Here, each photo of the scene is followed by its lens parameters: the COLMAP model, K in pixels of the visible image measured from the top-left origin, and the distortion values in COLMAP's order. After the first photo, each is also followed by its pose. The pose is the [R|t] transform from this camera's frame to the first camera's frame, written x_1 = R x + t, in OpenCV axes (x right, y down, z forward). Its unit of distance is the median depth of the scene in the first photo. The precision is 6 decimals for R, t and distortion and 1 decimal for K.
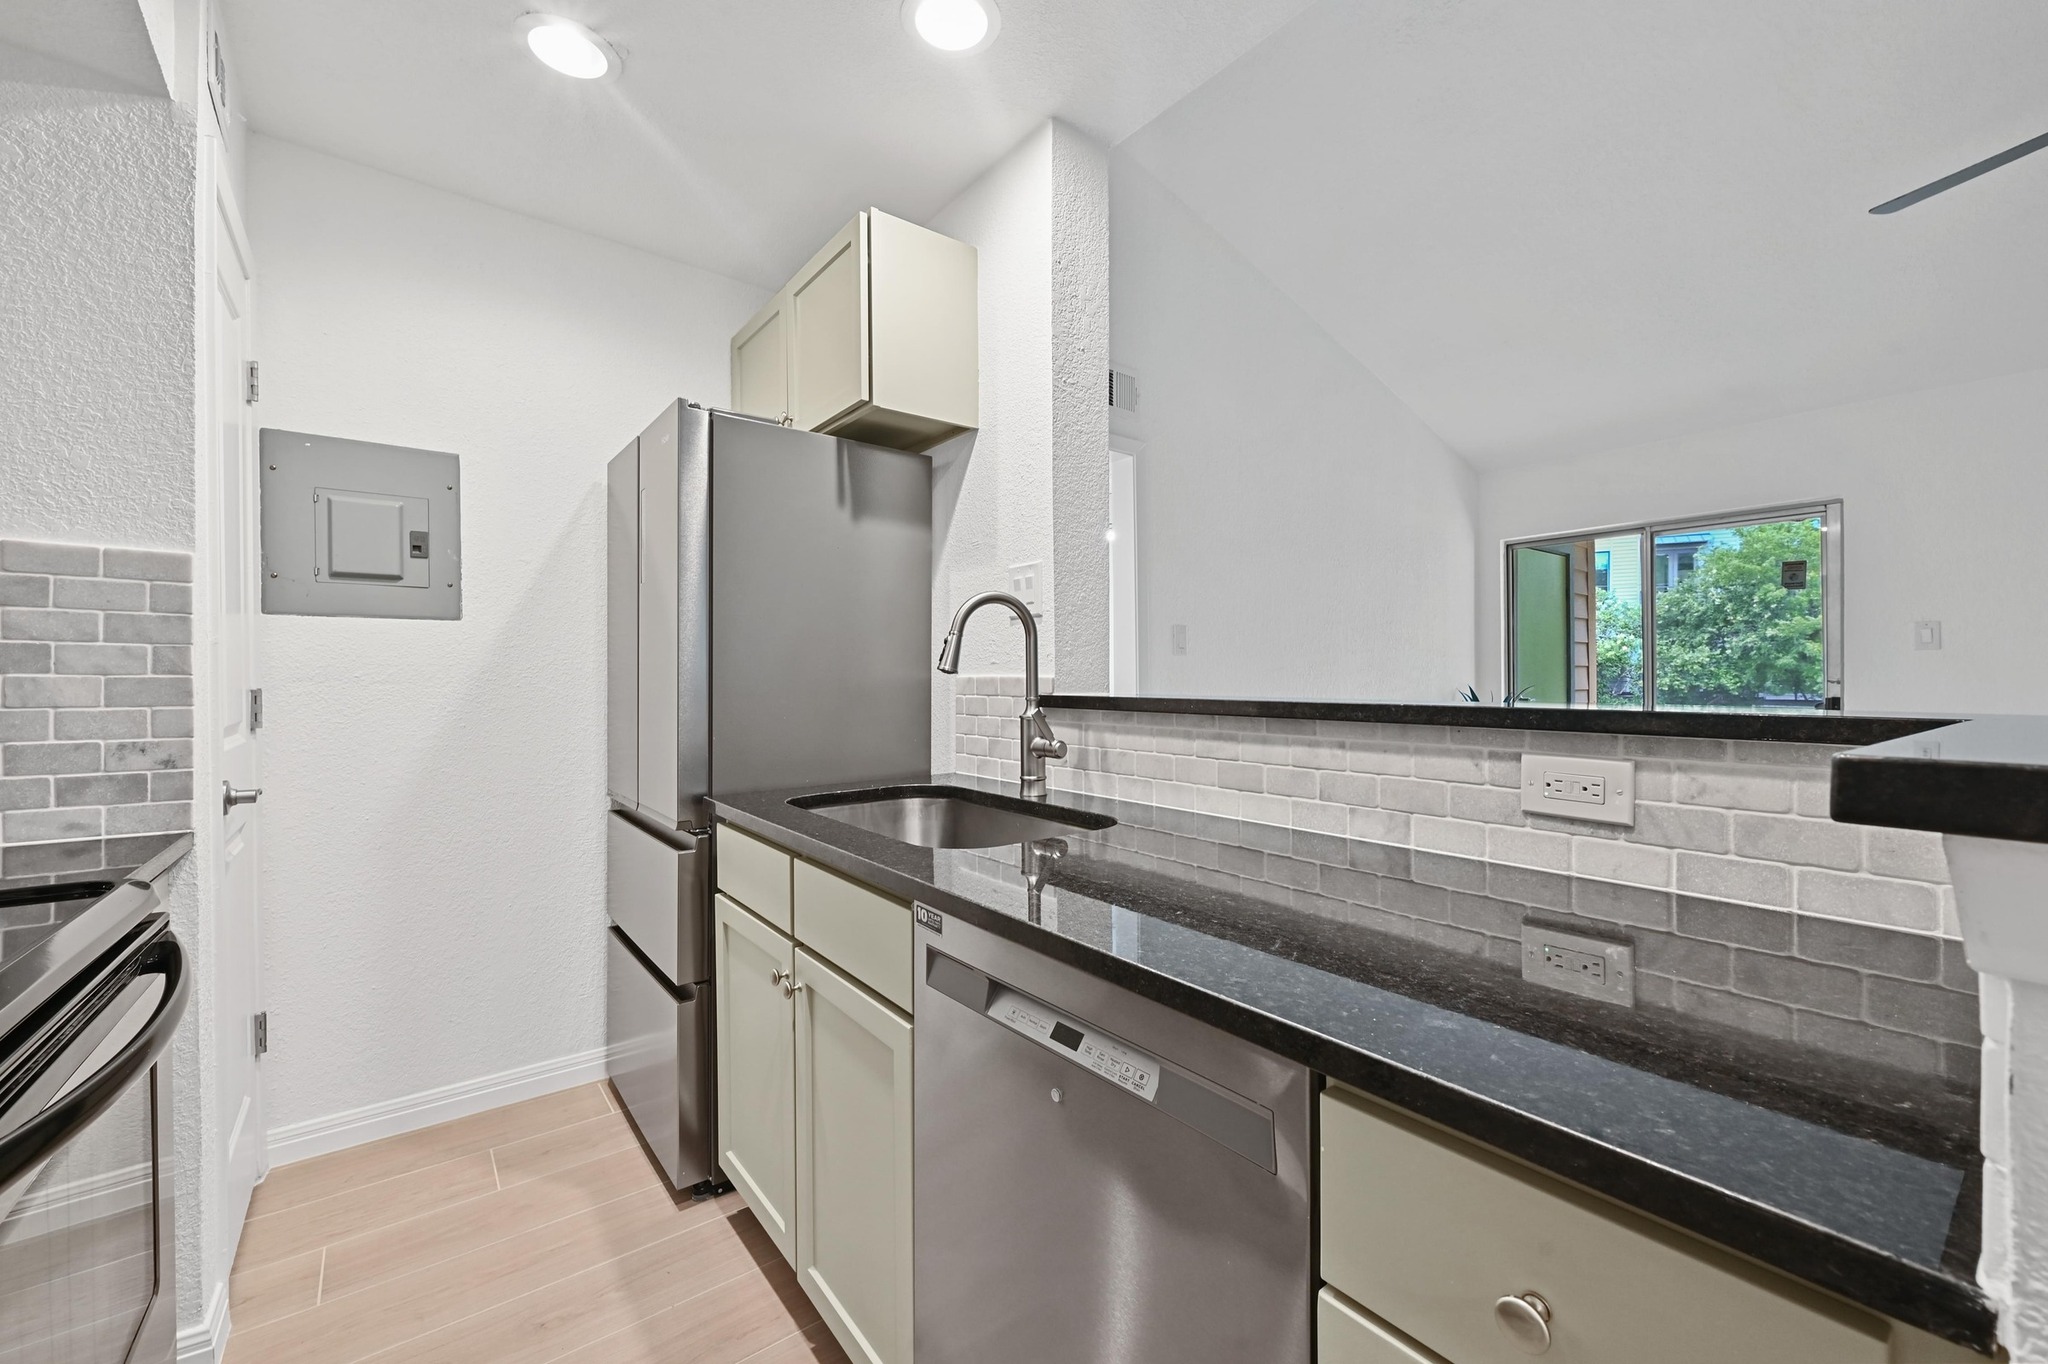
lens RADIAL K [[817.2, 0, 1024.5], [0, 817.2, 681.6], [0, 0, 1]] dist [0.003486, -0.001061]
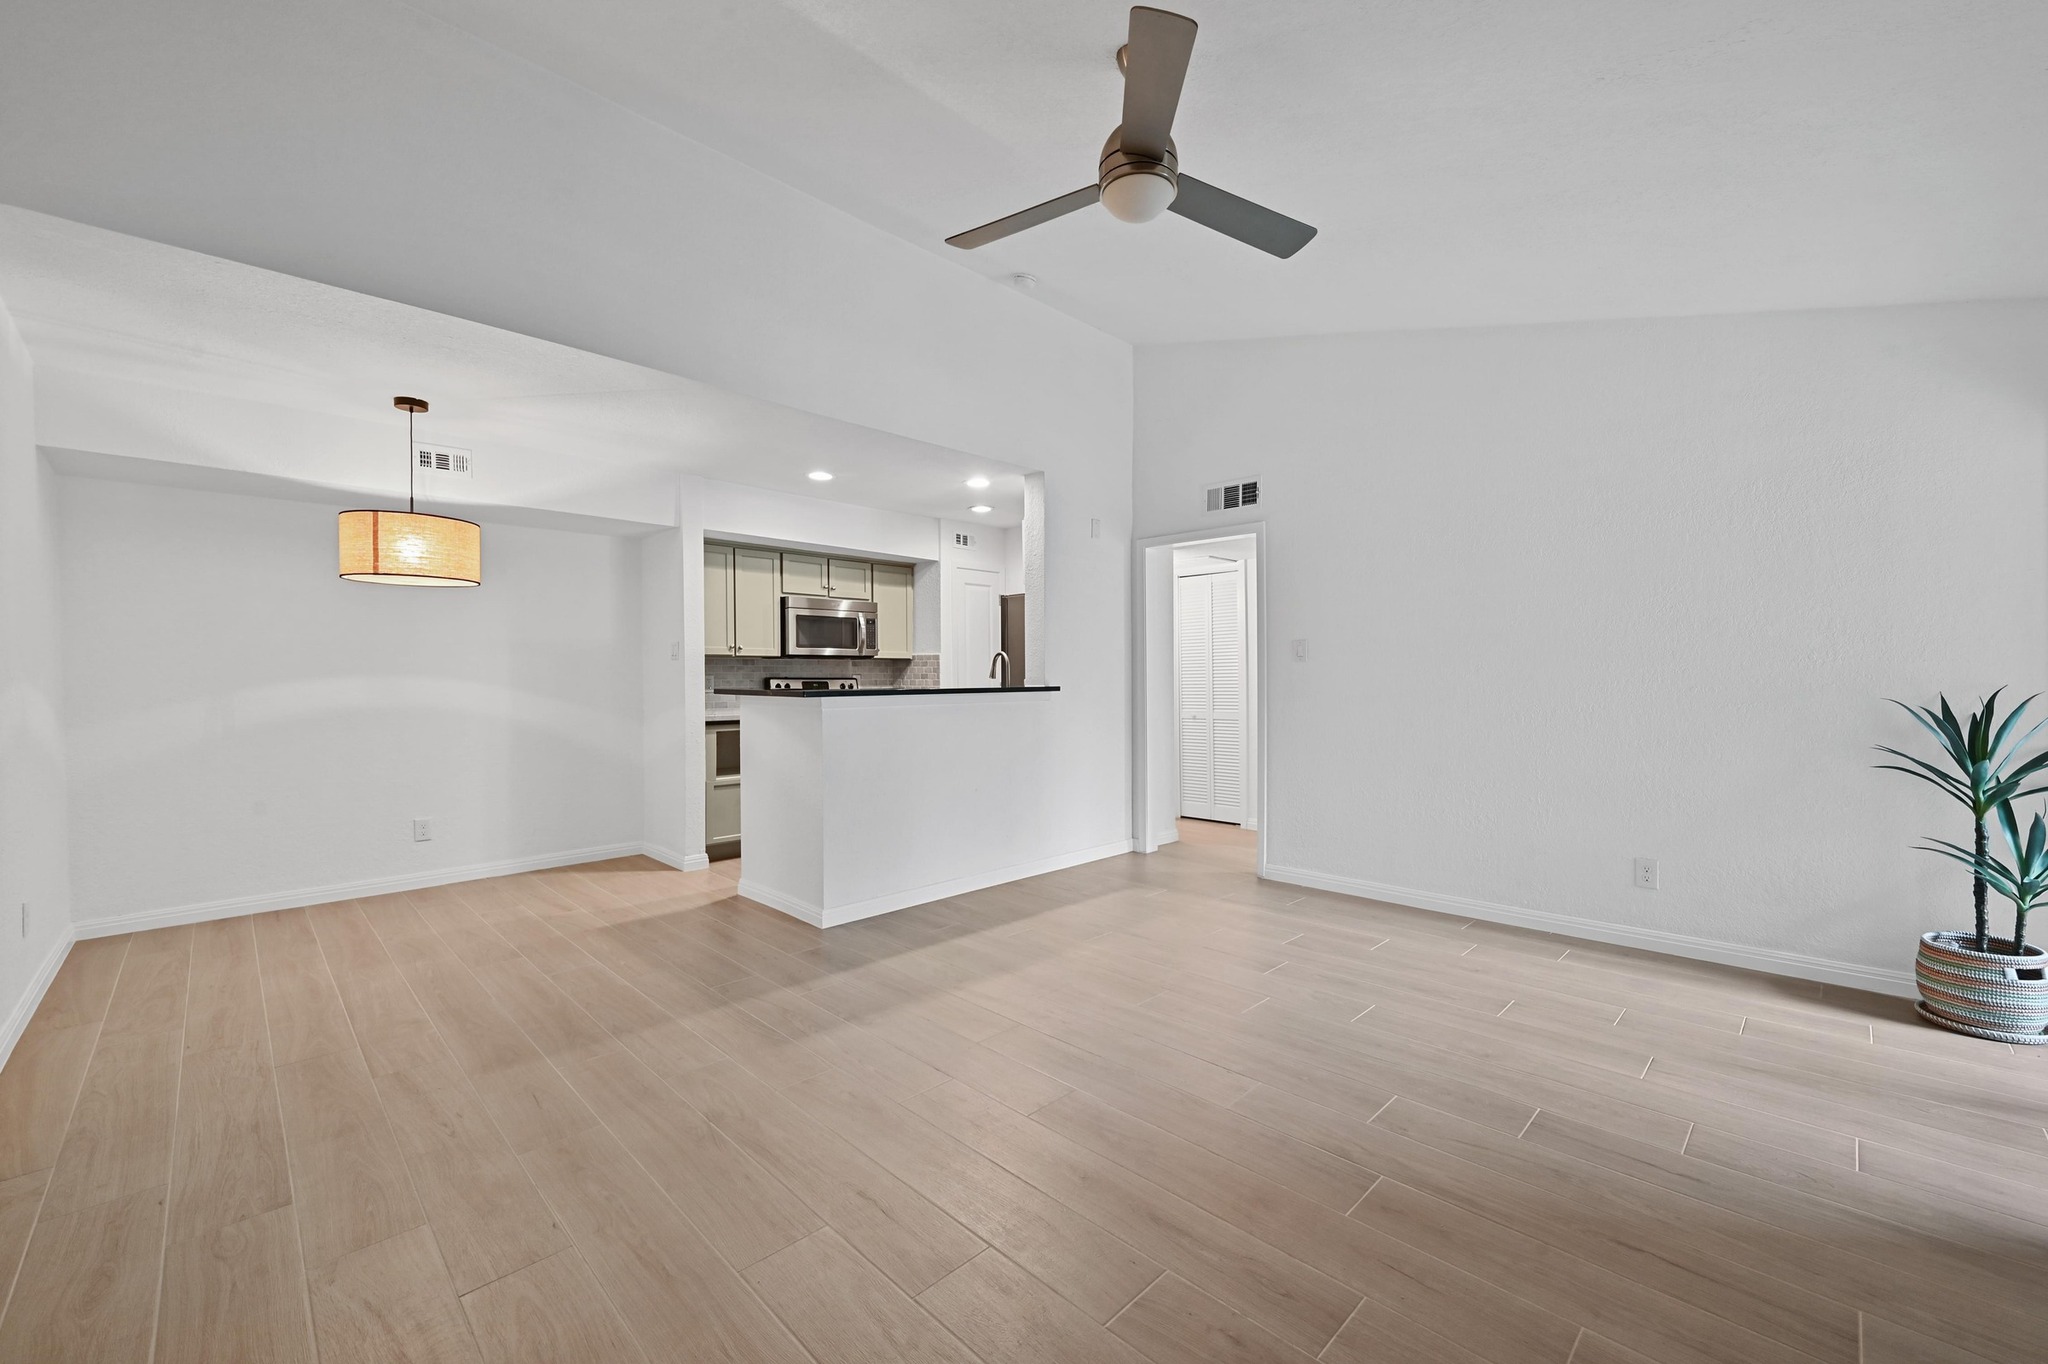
lens RADIAL K [[817.2, 0, 1027.6], [0, 817.2, 680.9], [0, 0, 1]] dist [0.003486, -0.001061]
pose [[0.116142, 0.003039, -0.993228, 2.836414], [0.003150, 0.999989, 0.003428, -0.010664], [0.993228, -0.003527, 0.116131, 0.711914]]
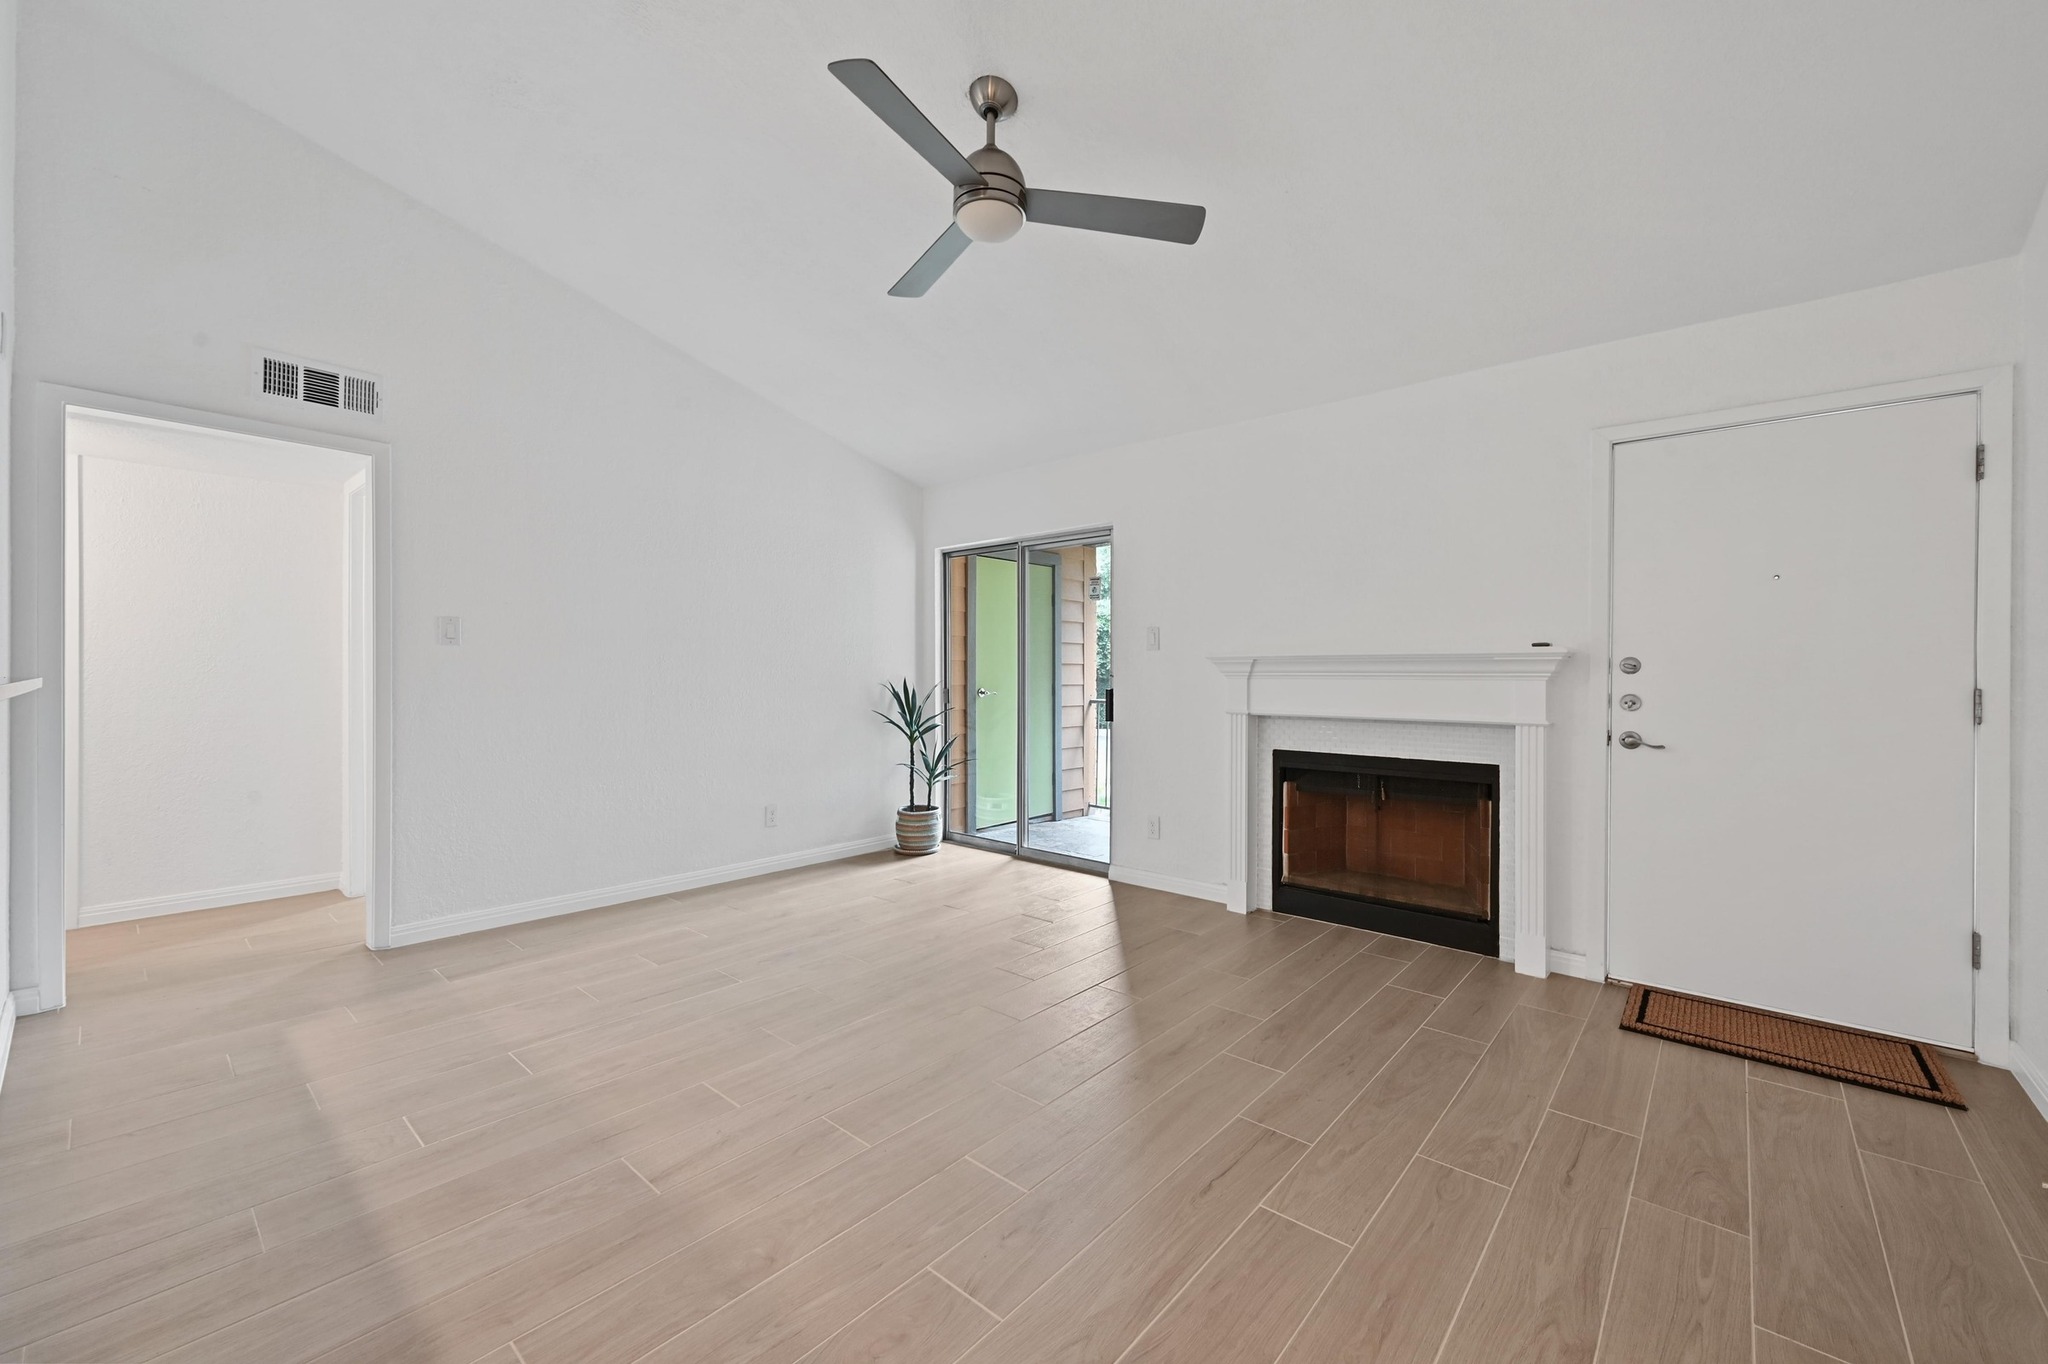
lens RADIAL K [[817.2, 0, 1017.8], [0, 817.2, 683.9], [0, 0, 1]] dist [0.003486, -0.001061]
pose [[0.985083, 0.008728, 0.171857, 1.380376], [-0.011104, 0.999856, 0.012871, -0.008397], [-0.171720, -0.014587, 0.985038, -0.334671]]
